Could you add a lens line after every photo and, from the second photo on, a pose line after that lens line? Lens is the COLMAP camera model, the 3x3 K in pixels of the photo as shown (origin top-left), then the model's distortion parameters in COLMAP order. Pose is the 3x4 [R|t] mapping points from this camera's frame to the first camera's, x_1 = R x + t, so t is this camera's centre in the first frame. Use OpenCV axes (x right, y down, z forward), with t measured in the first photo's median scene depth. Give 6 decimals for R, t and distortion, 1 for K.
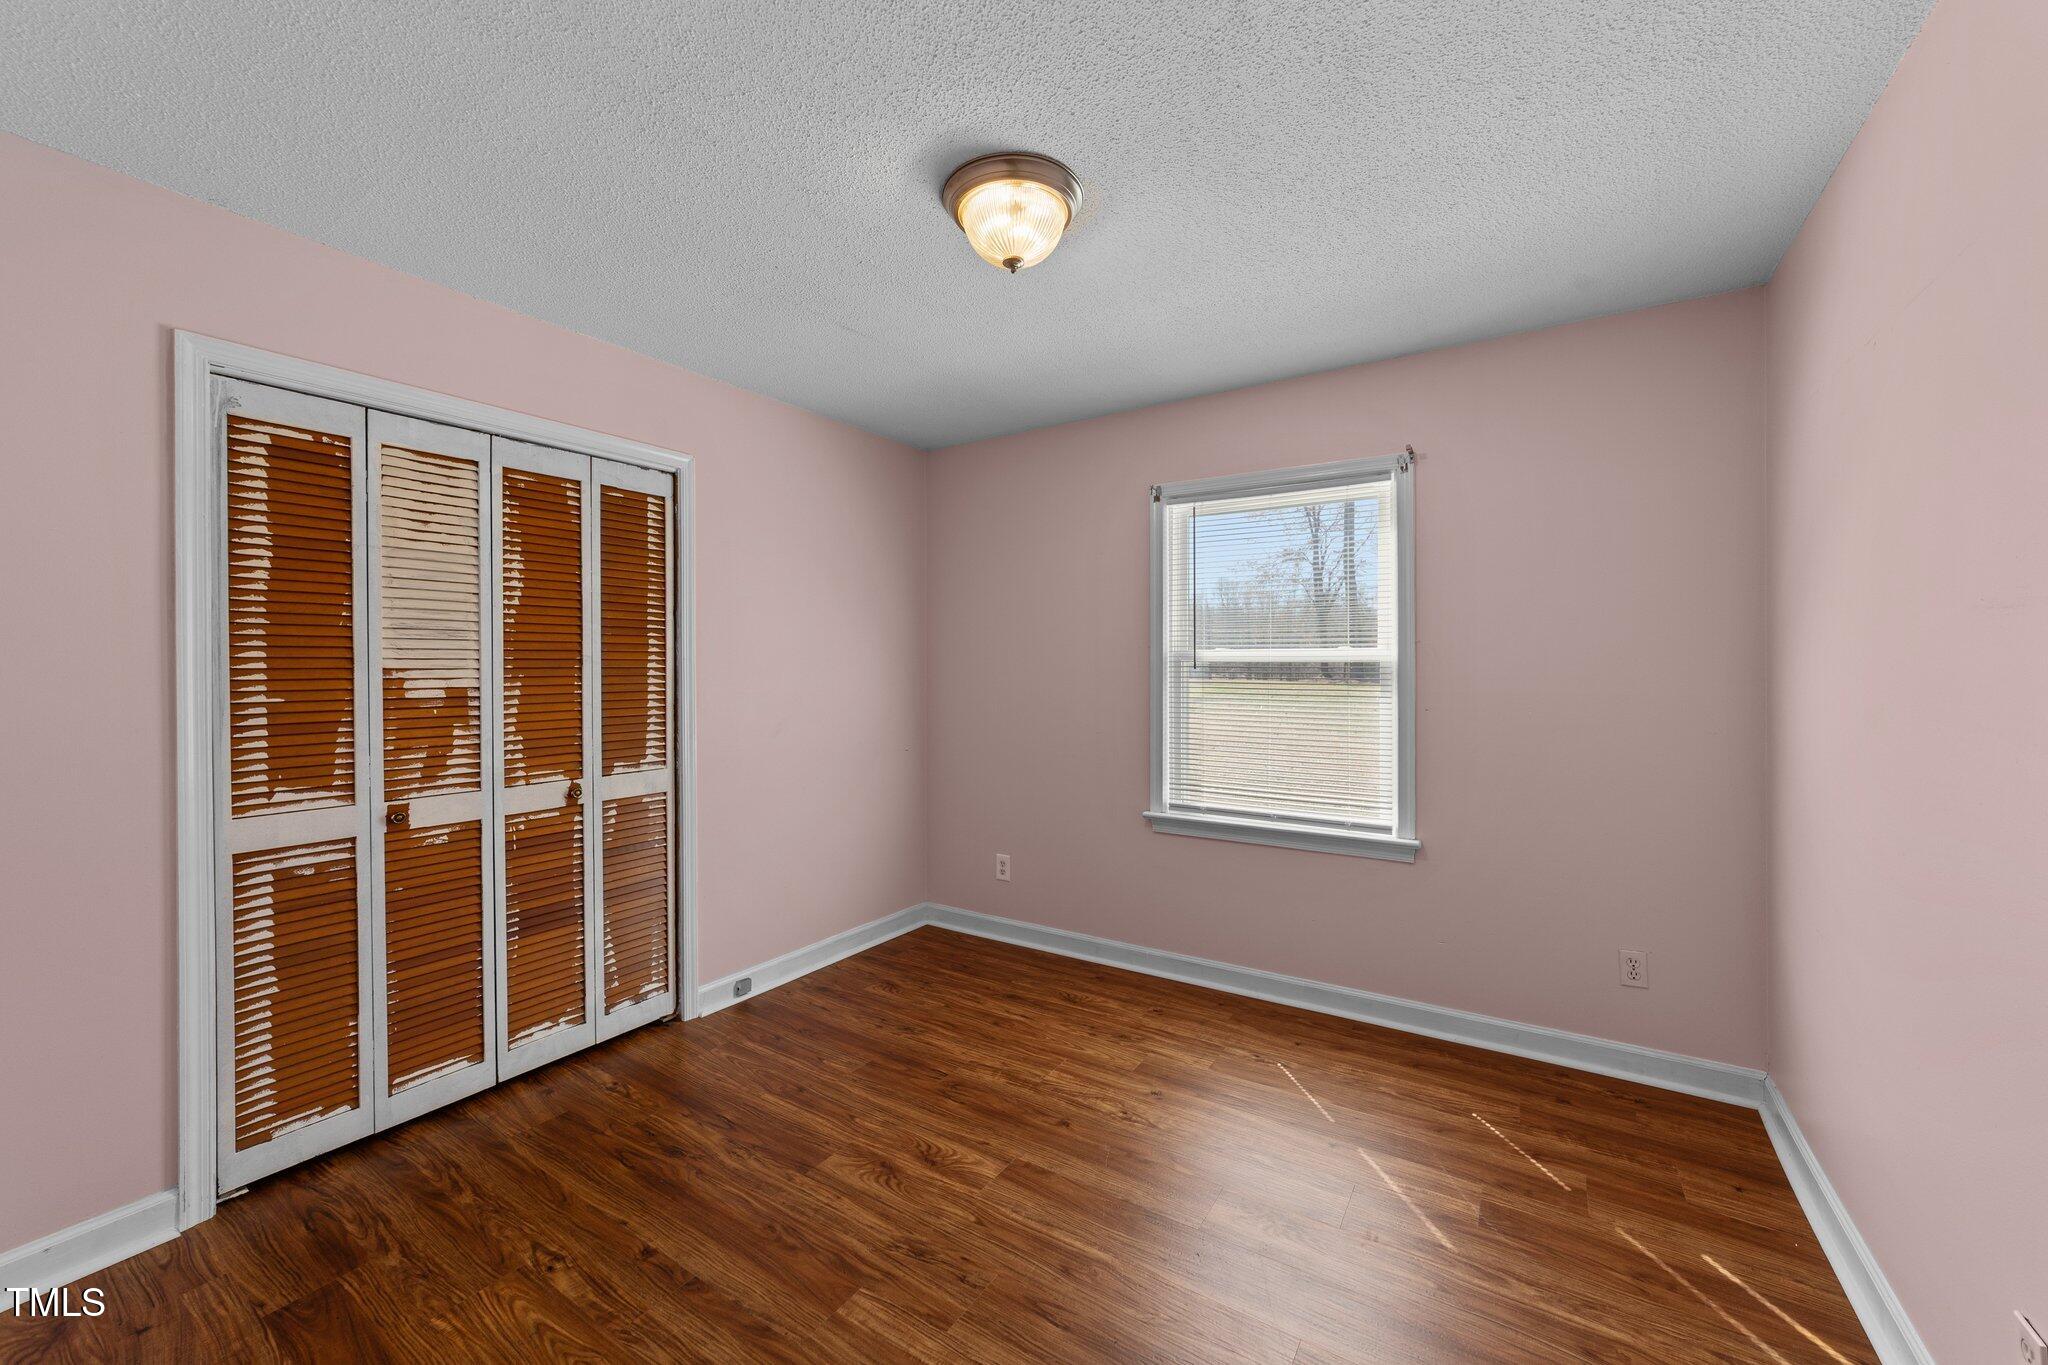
lens RADIAL K [[788.9, 0, 1021.6], [0, 788.9, 674.3], [0, 0, 1]] dist [-0.001436, 0.000612]
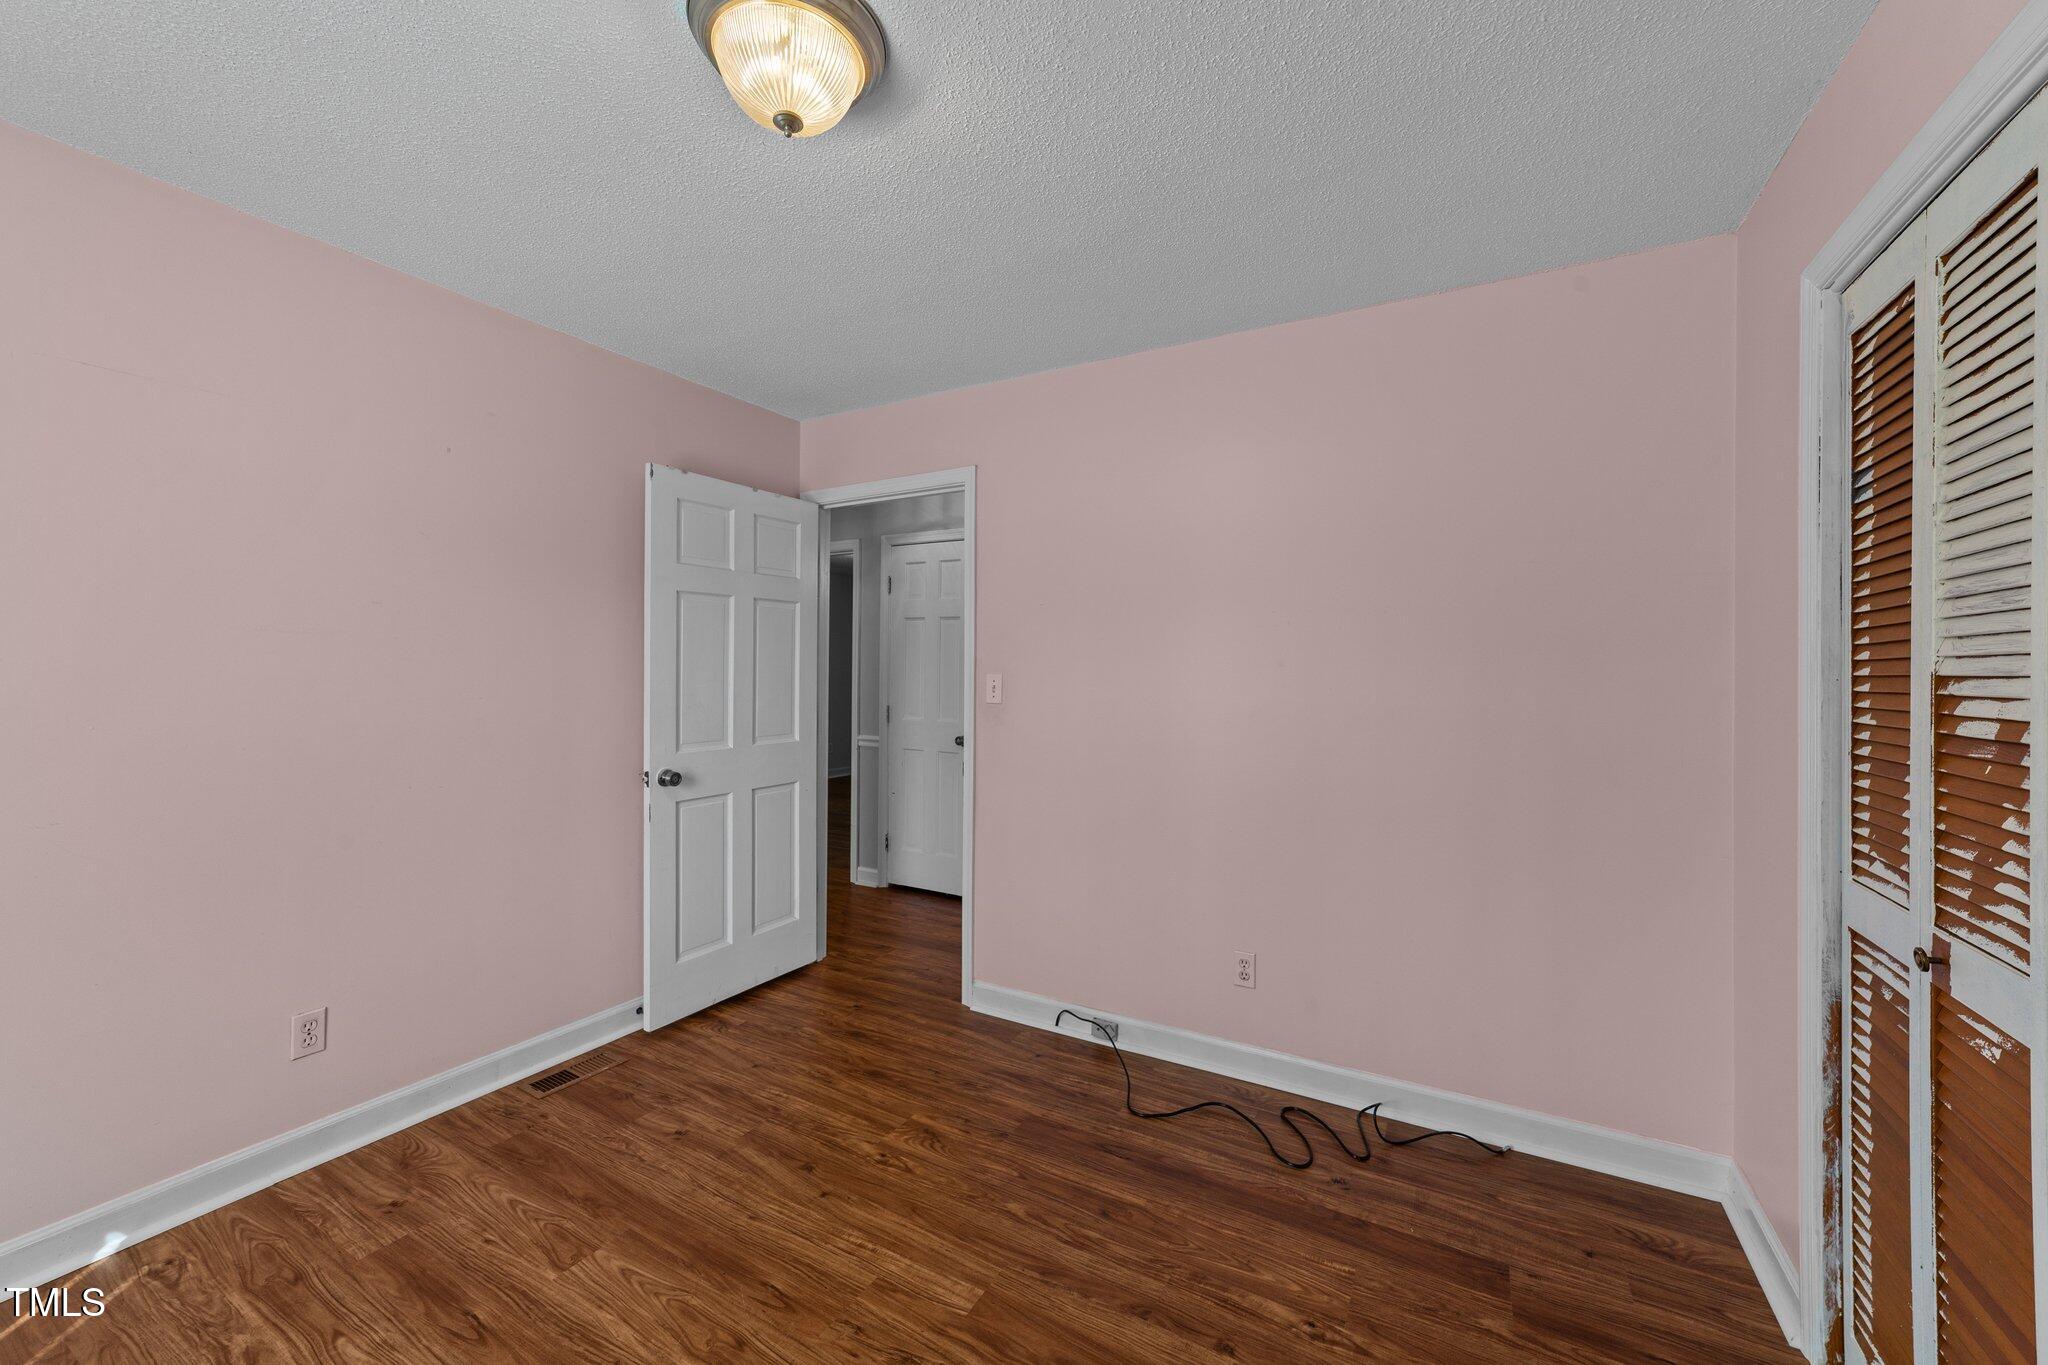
lens RADIAL K [[788.9, 0, 1029.2], [0, 788.9, 679.3], [0, 0, 1]] dist [-0.001436, 0.000612]
pose [[-0.997193, -0.005203, -0.074699, -0.207336], [-0.006468, 0.999839, 0.016711, -0.013607], [0.074600, 0.017147, -0.997066, 1.978566]]
